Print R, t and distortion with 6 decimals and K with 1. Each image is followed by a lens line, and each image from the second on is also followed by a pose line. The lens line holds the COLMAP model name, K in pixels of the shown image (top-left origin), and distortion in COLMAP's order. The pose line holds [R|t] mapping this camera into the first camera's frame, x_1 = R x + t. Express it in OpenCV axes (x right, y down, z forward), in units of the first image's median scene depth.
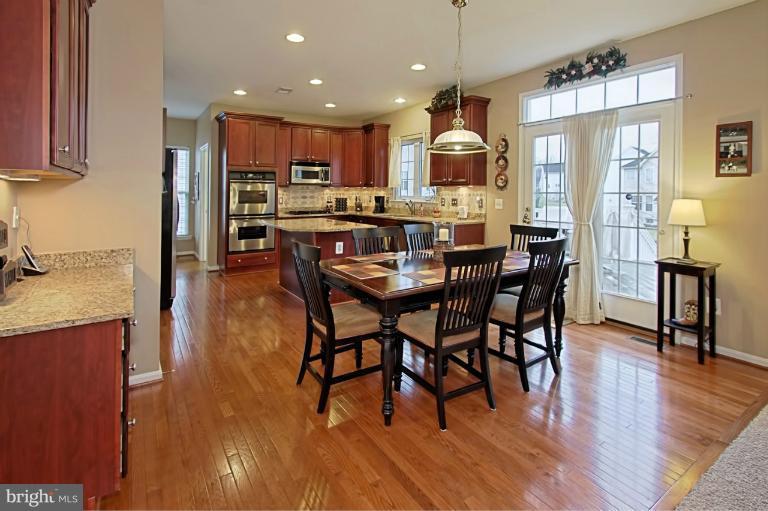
lens RADIAL K [[388.3, 0, 351.9], [0, 388.3, 184.7], [0, 0, 1]] dist [-0.000271, 0.000944]
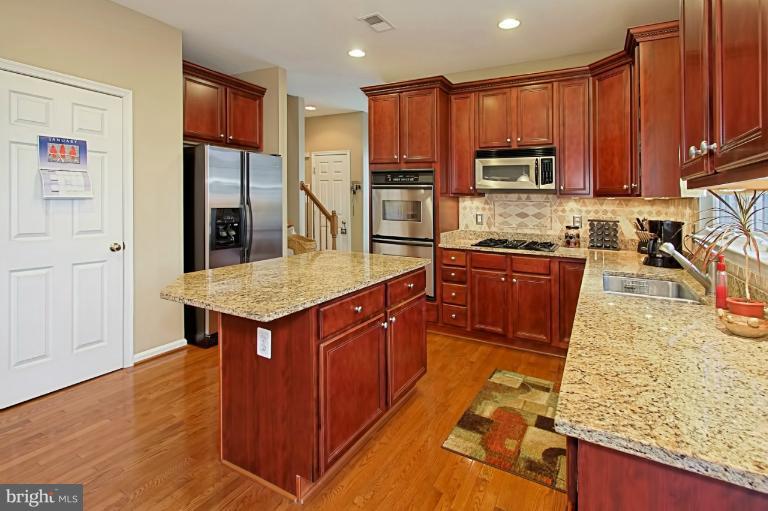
lens RADIAL K [[388.3, 0, 373.1], [0, 388.3, 198.9], [0, 0, 1]] dist [-0.000271, 0.000944]
pose [[0.526412, 0.009782, -0.850173, 0.303014], [-0.001806, 0.999944, 0.010387, 0.005714], [0.850228, -0.003933, 0.526400, 0.721970]]
